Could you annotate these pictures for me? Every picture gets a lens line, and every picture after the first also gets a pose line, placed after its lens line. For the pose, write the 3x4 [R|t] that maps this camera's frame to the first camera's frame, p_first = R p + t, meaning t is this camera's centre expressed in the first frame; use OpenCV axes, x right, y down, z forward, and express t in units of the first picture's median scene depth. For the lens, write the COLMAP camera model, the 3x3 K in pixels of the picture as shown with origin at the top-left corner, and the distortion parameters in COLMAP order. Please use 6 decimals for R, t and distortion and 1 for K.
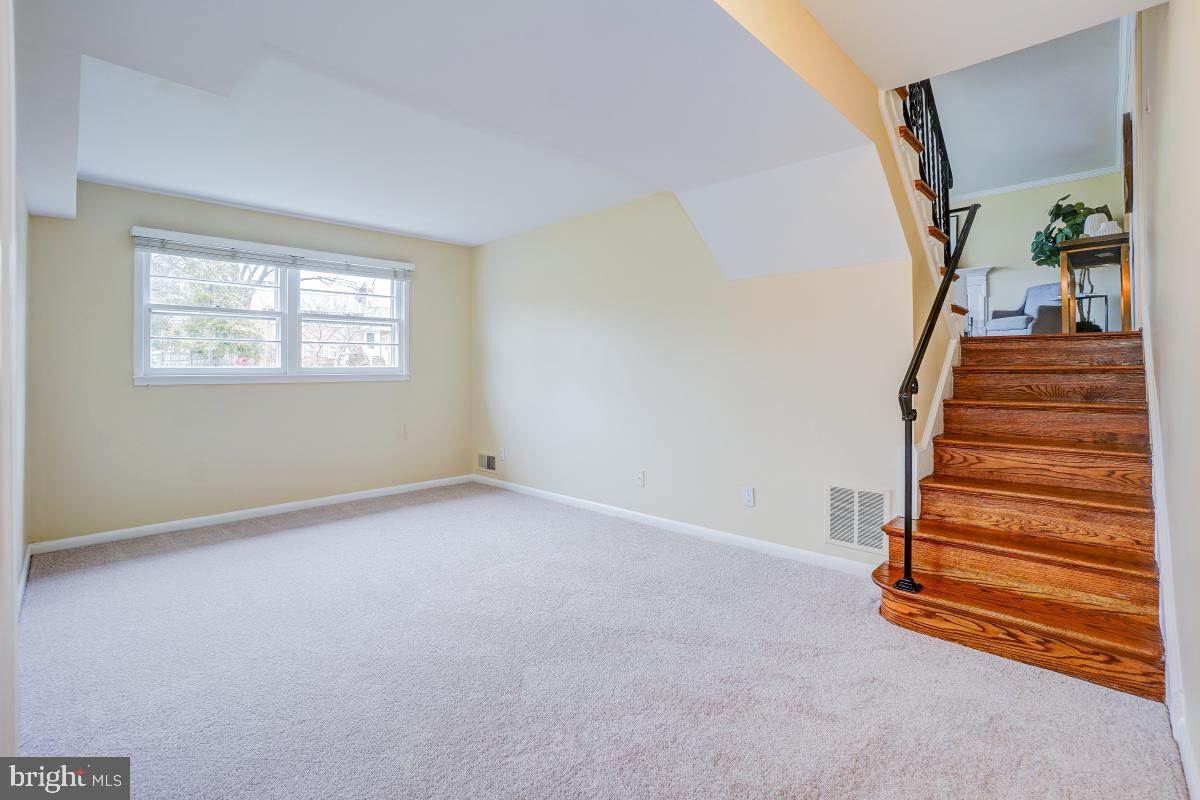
lens RADIAL K [[563.2, 0, 596.7], [0, 563.2, 387.3], [0, 0, 1]] dist [-0.031815, -0.000063]
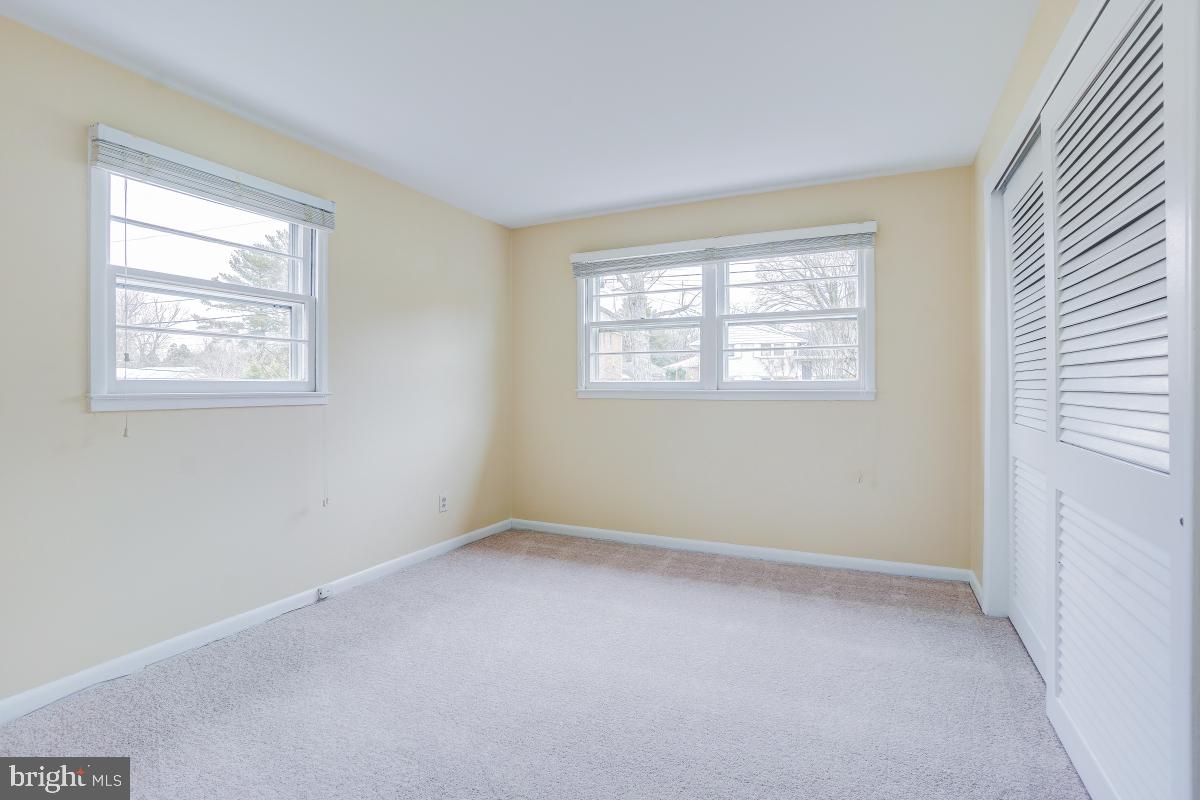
lens RADIAL K [[525.1, 0, 599.8], [0, 525.1, 381.4], [0, 0, 1]] dist [-0.000911, -0.000139]
pose [[0.368293, -0.003809, -0.929702, 0.121615], [-0.026576, 0.999540, -0.014623, -0.019370], [0.929330, 0.030093, 0.368022, 0.567060]]
